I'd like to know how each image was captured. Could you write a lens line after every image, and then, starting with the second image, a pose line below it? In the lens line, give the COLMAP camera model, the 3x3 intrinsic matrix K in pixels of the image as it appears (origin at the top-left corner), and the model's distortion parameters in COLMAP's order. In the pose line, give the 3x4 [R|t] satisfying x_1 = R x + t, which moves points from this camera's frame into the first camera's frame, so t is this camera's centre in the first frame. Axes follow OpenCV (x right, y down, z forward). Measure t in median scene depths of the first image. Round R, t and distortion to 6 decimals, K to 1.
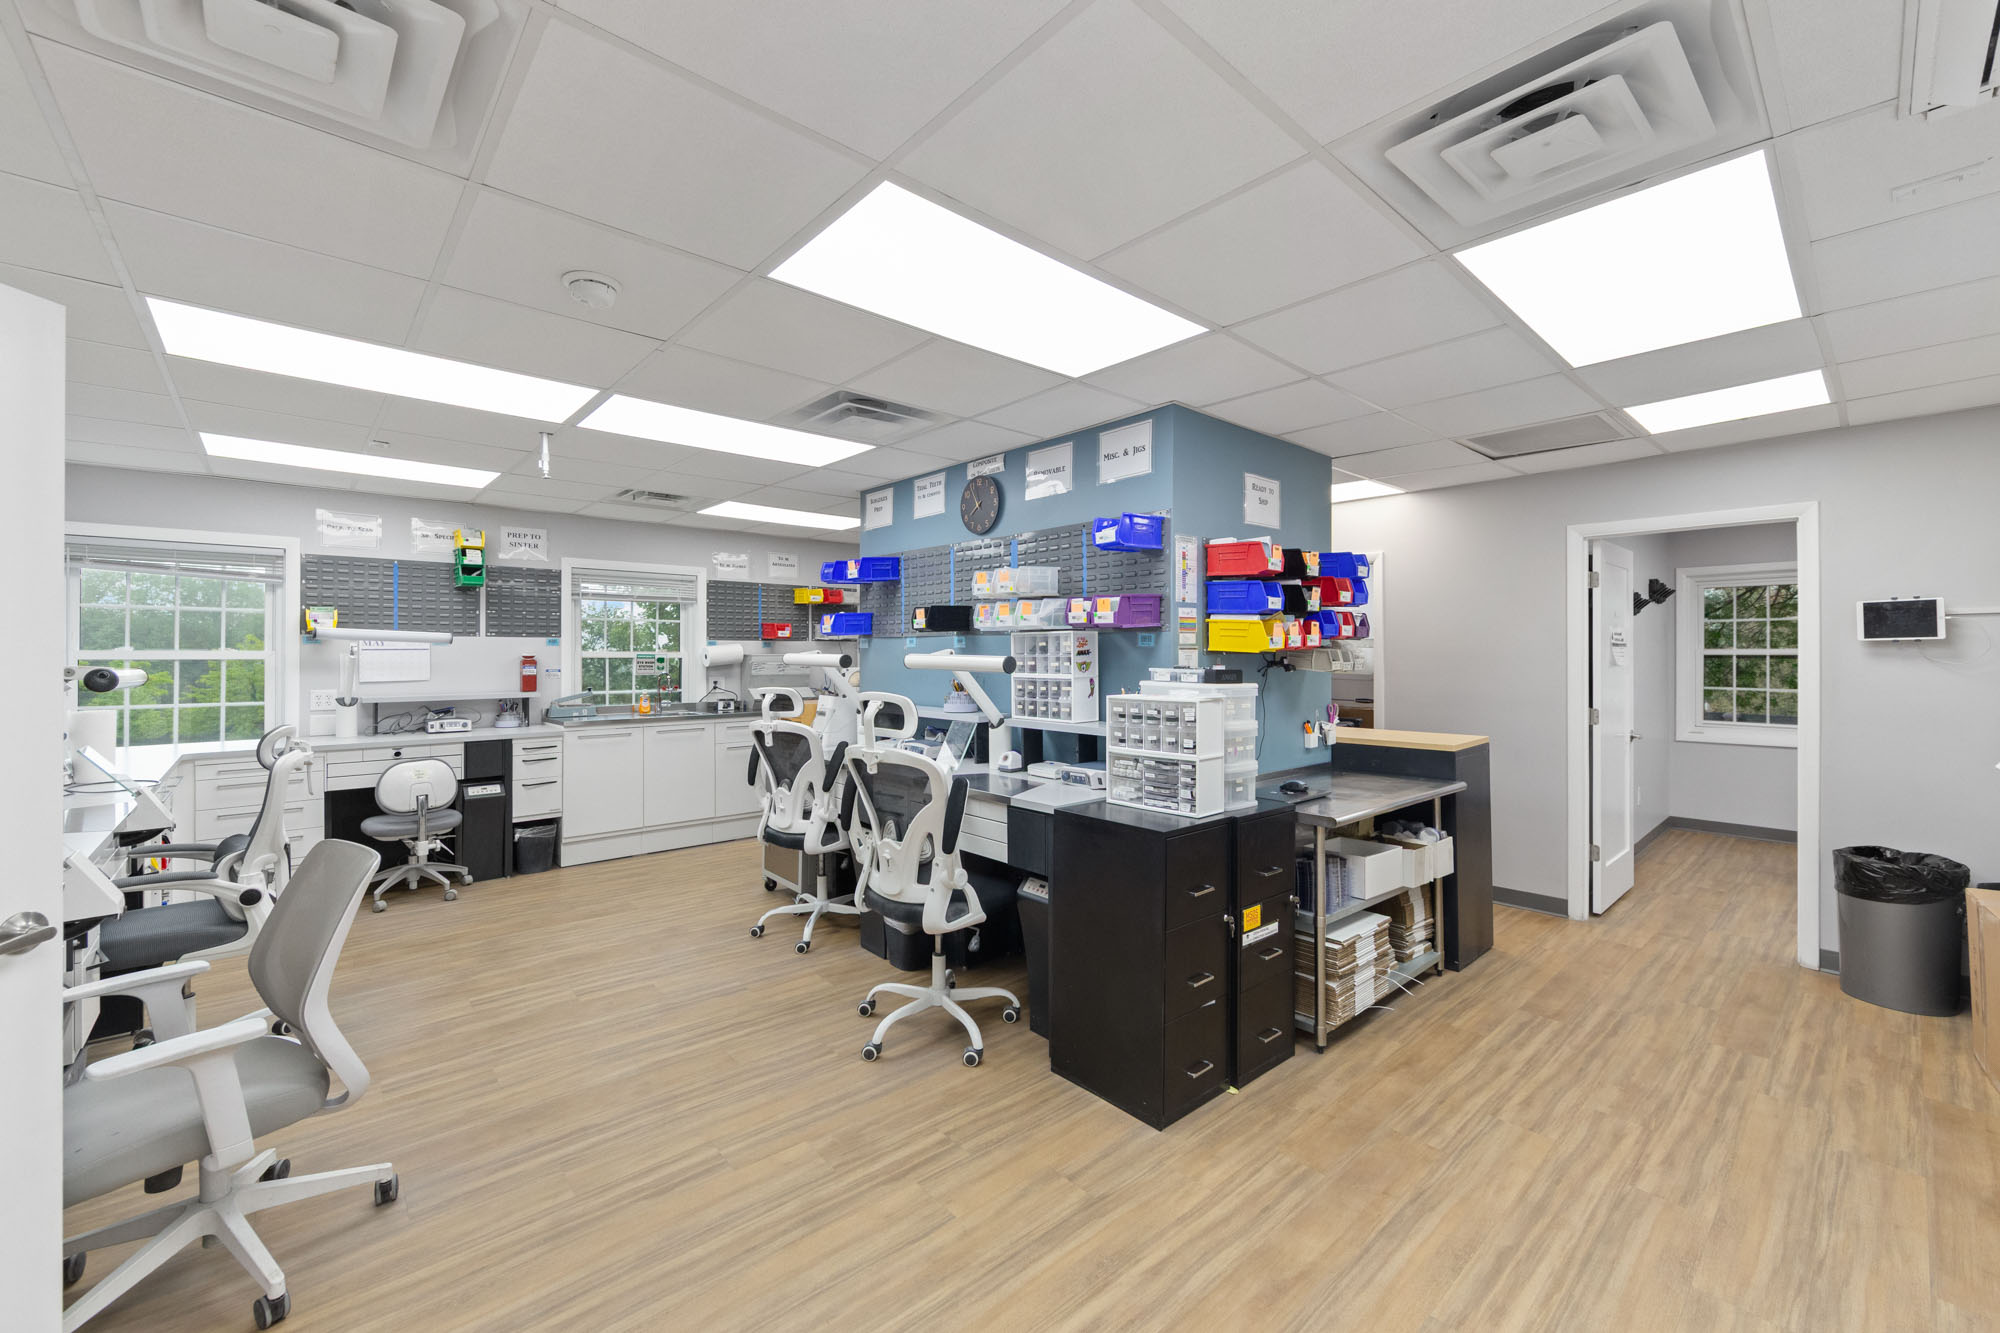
lens RADIAL K [[790.0, 0, 999.4], [0, 790.0, 653.1], [0, 0, 1]] dist [-0.002759, 0.000006]
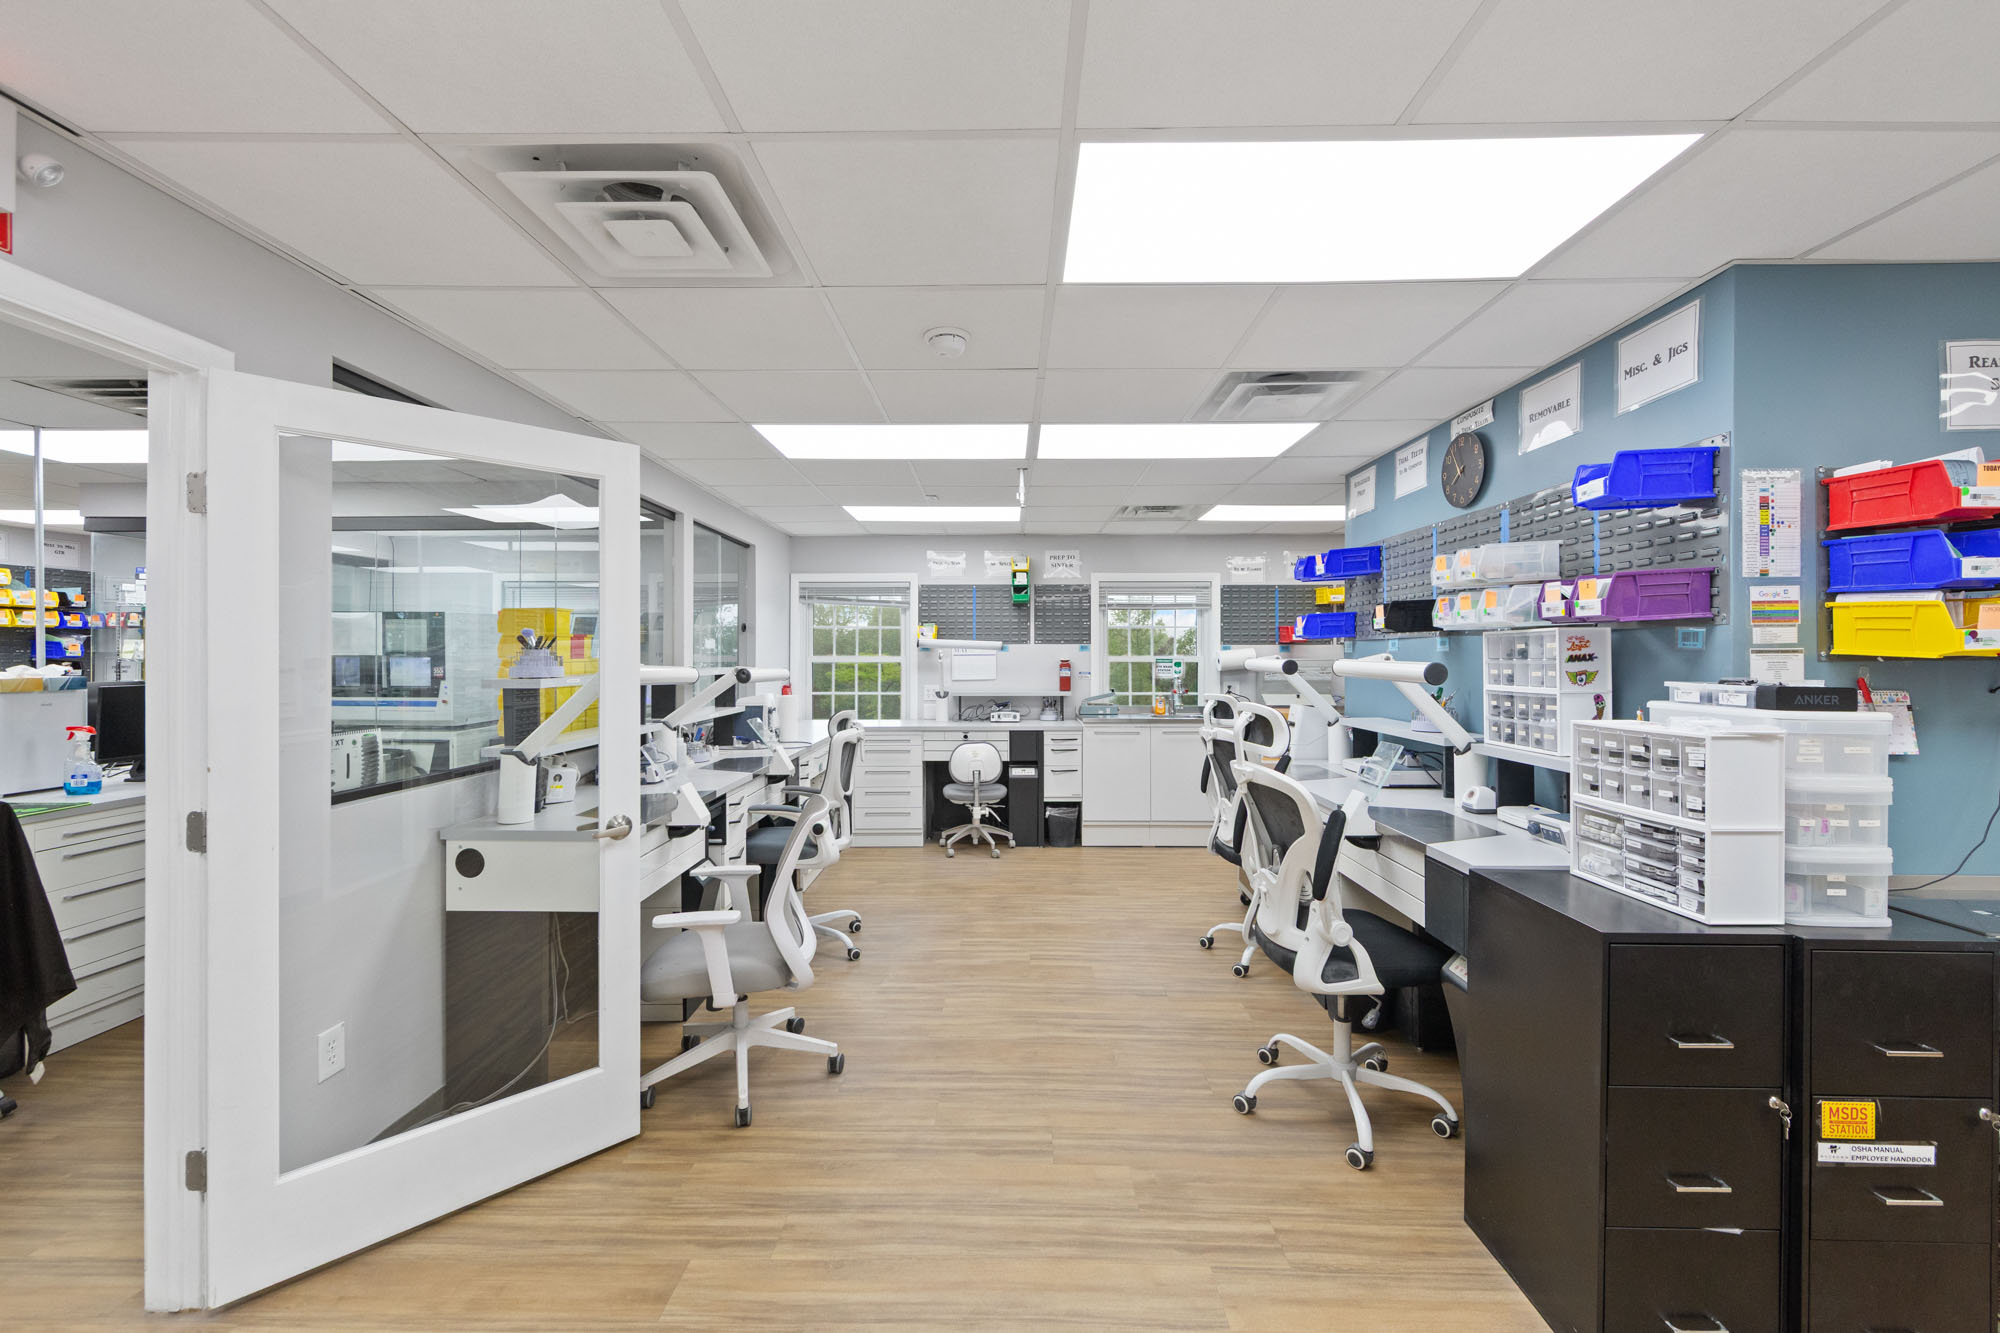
lens RADIAL K [[789.2, 0, 1002.6], [0, 789.2, 658.8], [0, 0, 1]] dist [-0.002074, -0.000522]
pose [[0.739110, 0.000914, -0.673584, 0.196900], [0.000653, 0.999998, 0.002074, -0.001565], [0.673584, -0.001973, 0.739108, 0.127920]]
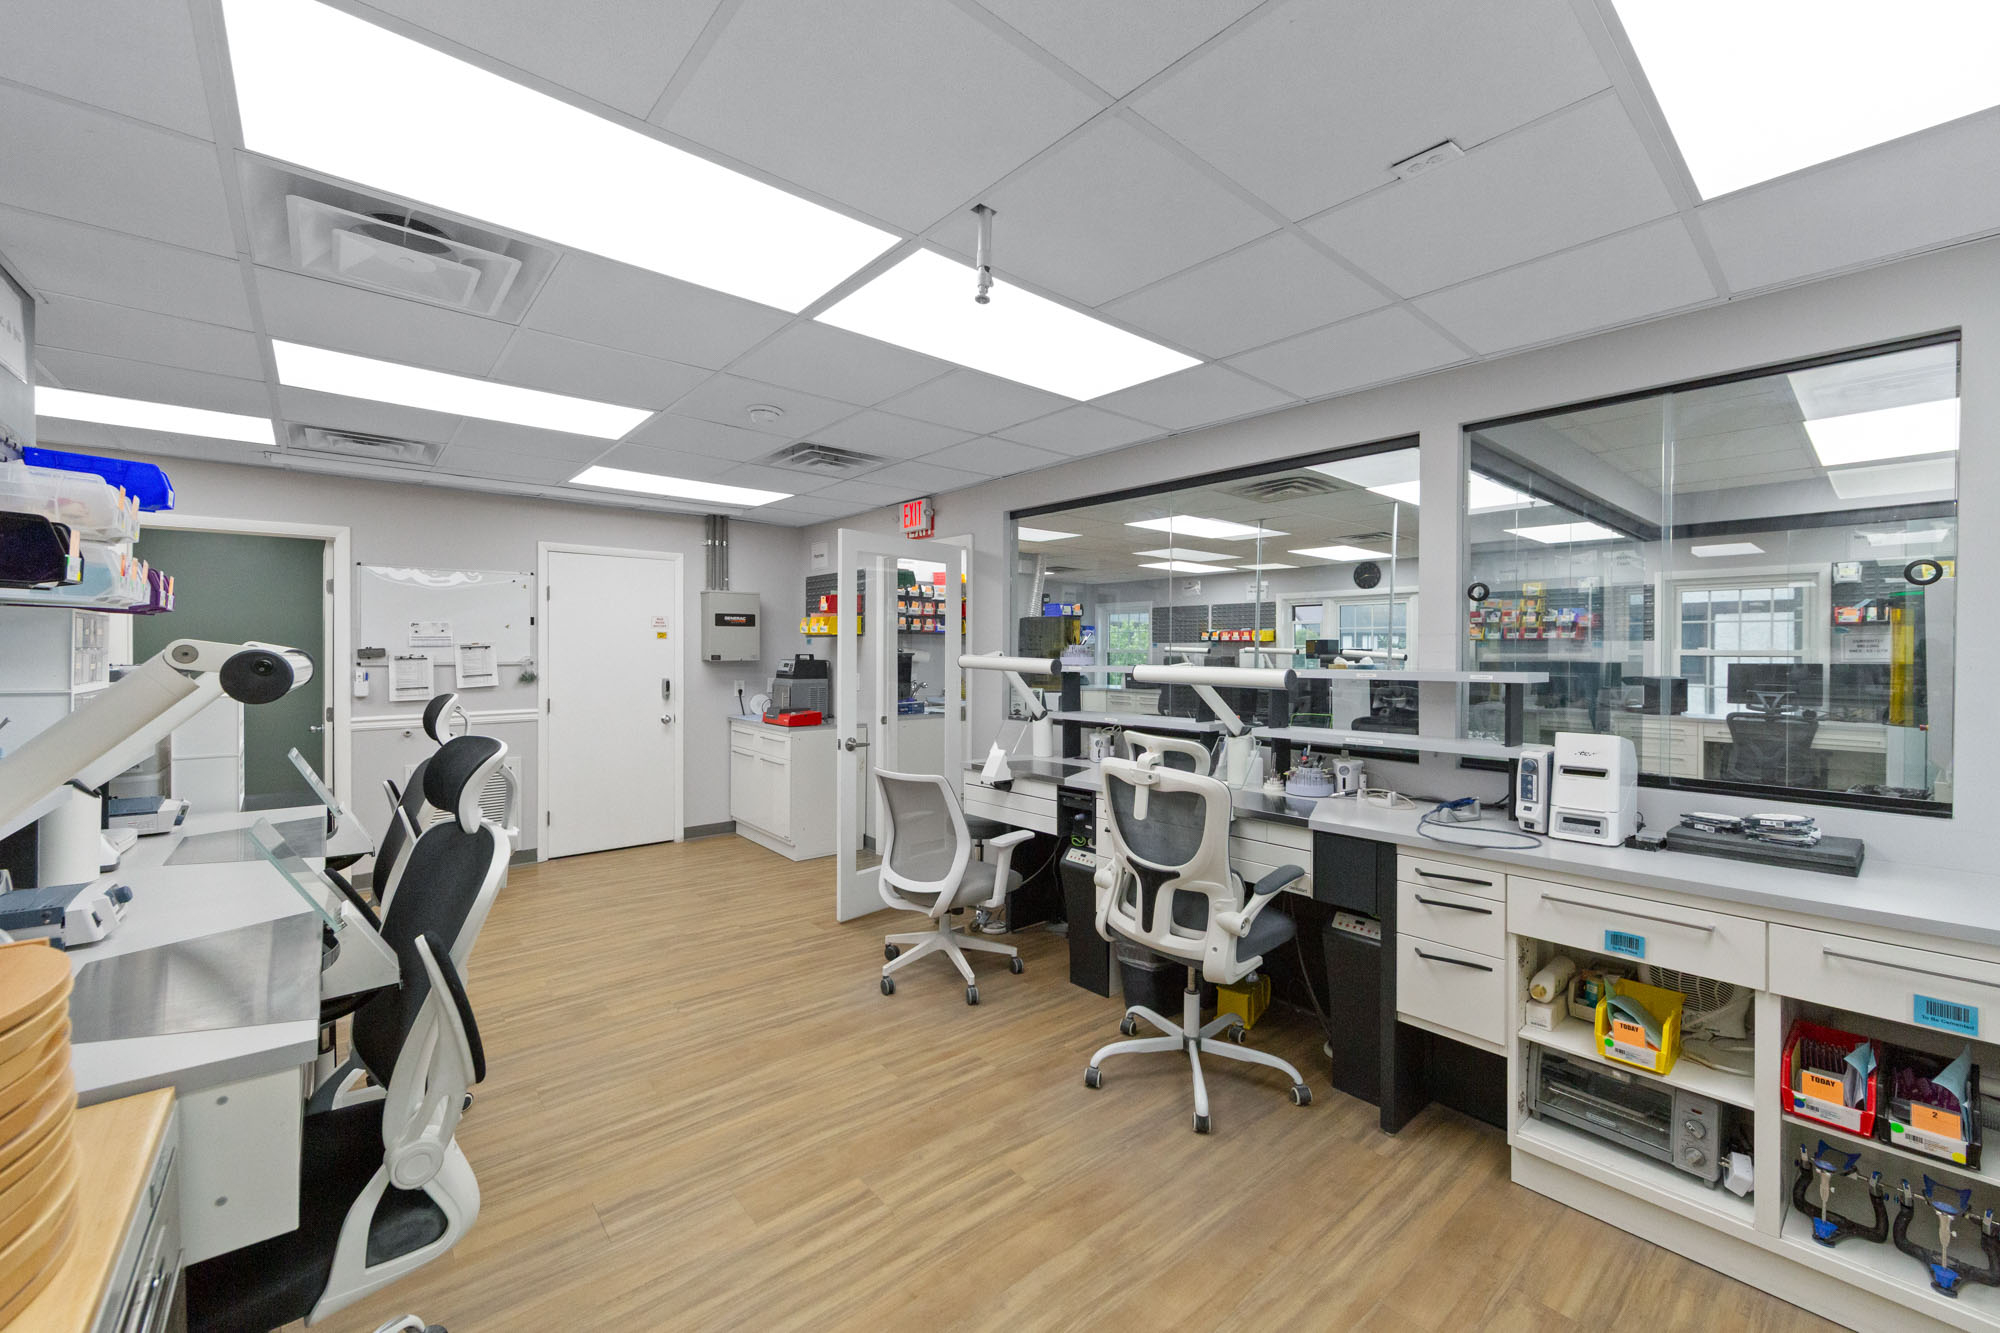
lens RADIAL K [[790.0, 0, 999.4], [0, 790.0, 653.1], [0, 0, 1]] dist [-0.002759, 0.000006]
pose [[-0.999779, -0.005169, 0.020397, -0.632353], [-0.005122, 0.999984, 0.002376, -0.000147], [-0.020409, 0.002271, -0.999789, 1.588916]]
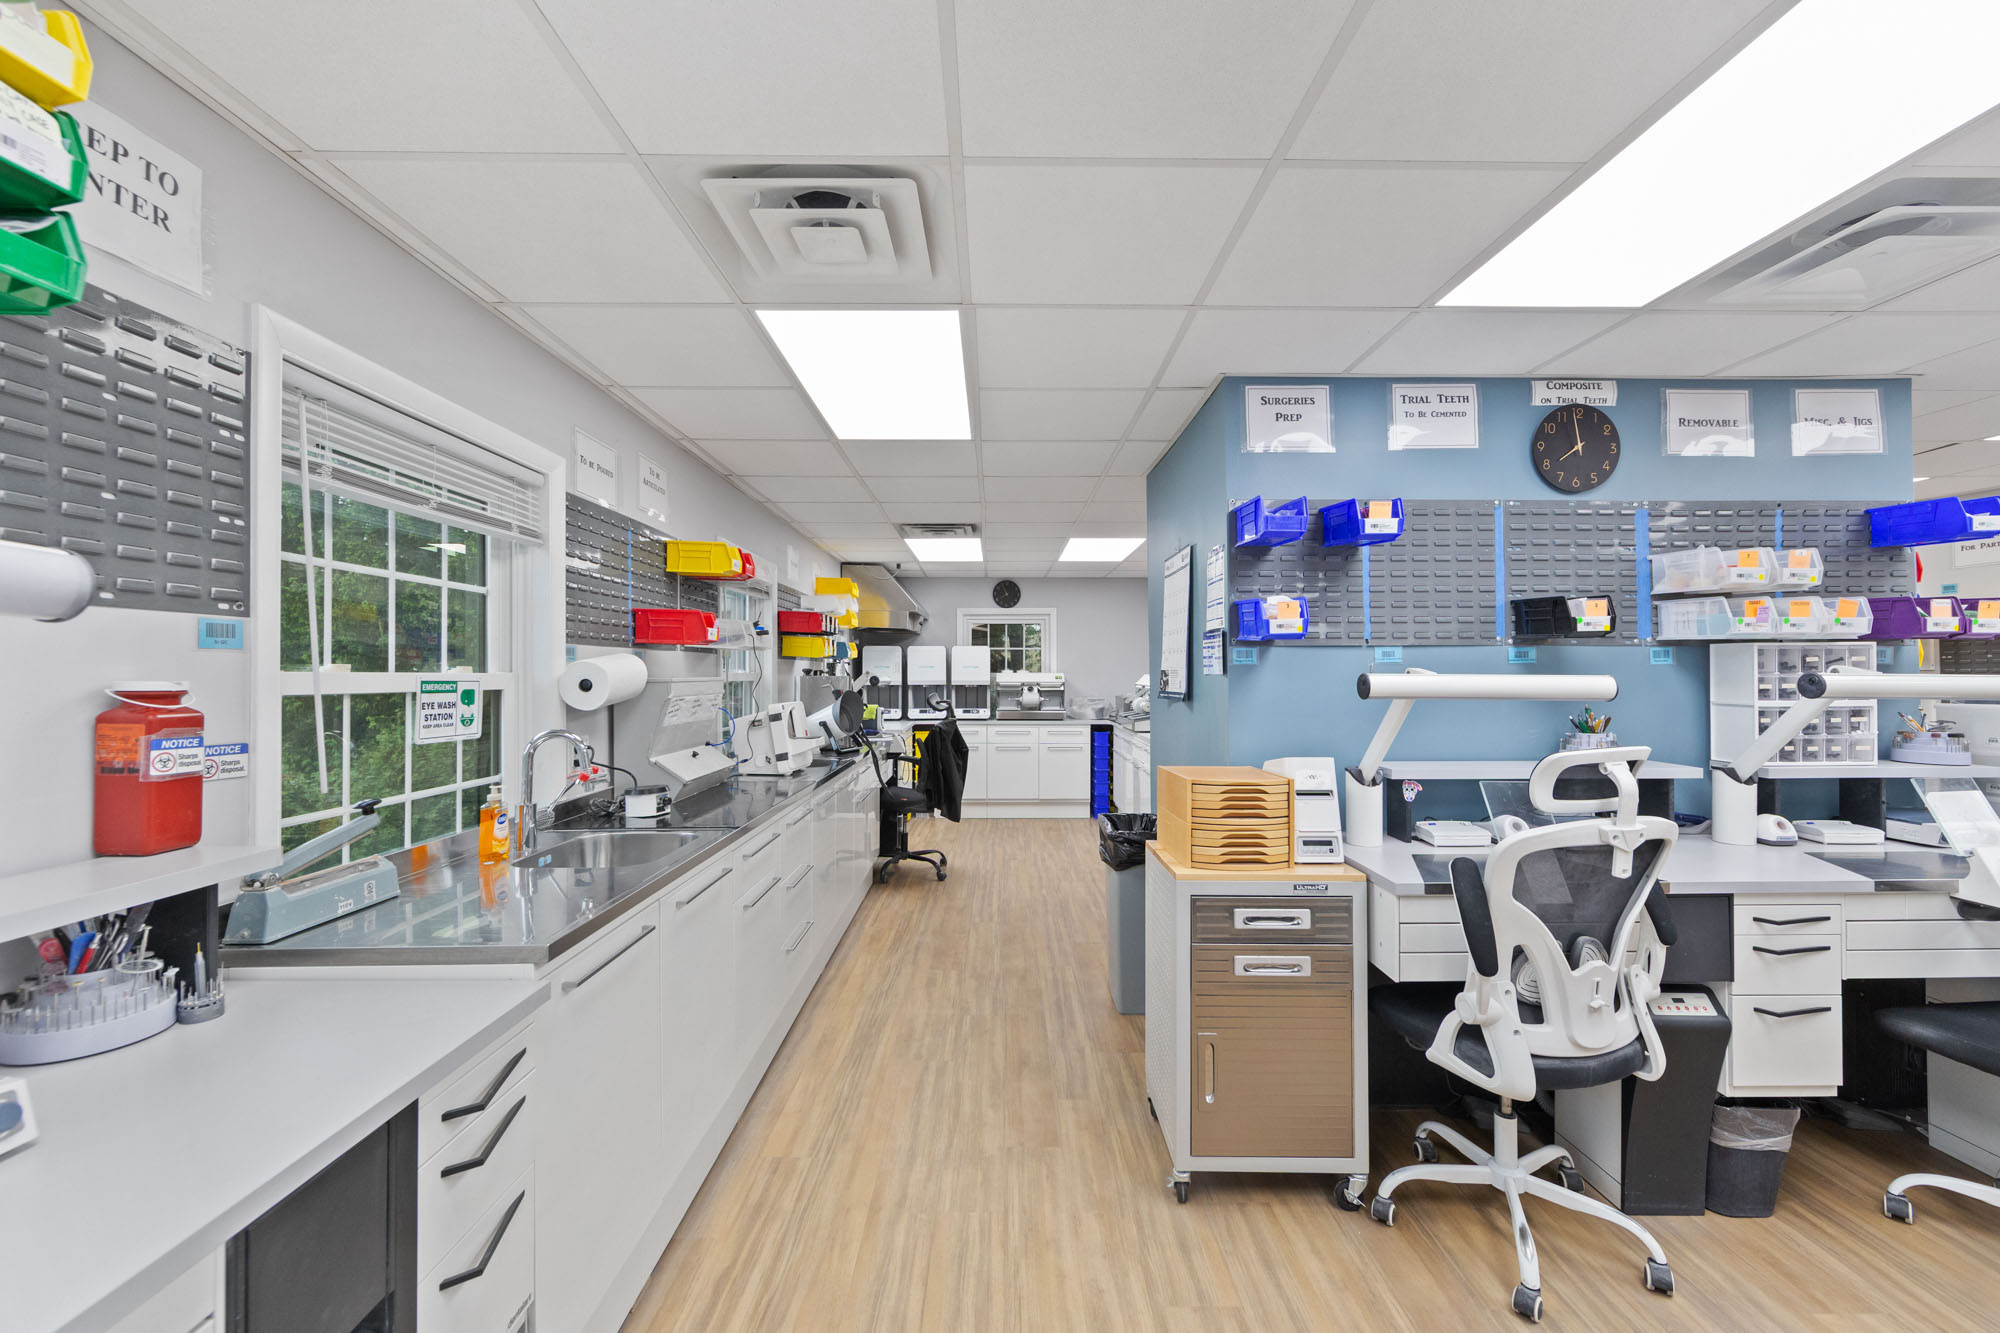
lens RADIAL K [[799.5, 0, 967.5], [0, 799.5, 670.4], [0, 0, 1]] dist [0.000277, 0.000094]
pose [[0.661194, 0.002939, 0.750209, -1.014021], [0.002677, 0.999977, -0.006277, -0.000600], [-0.750210, 0.006159, 0.661171, 1.115453]]
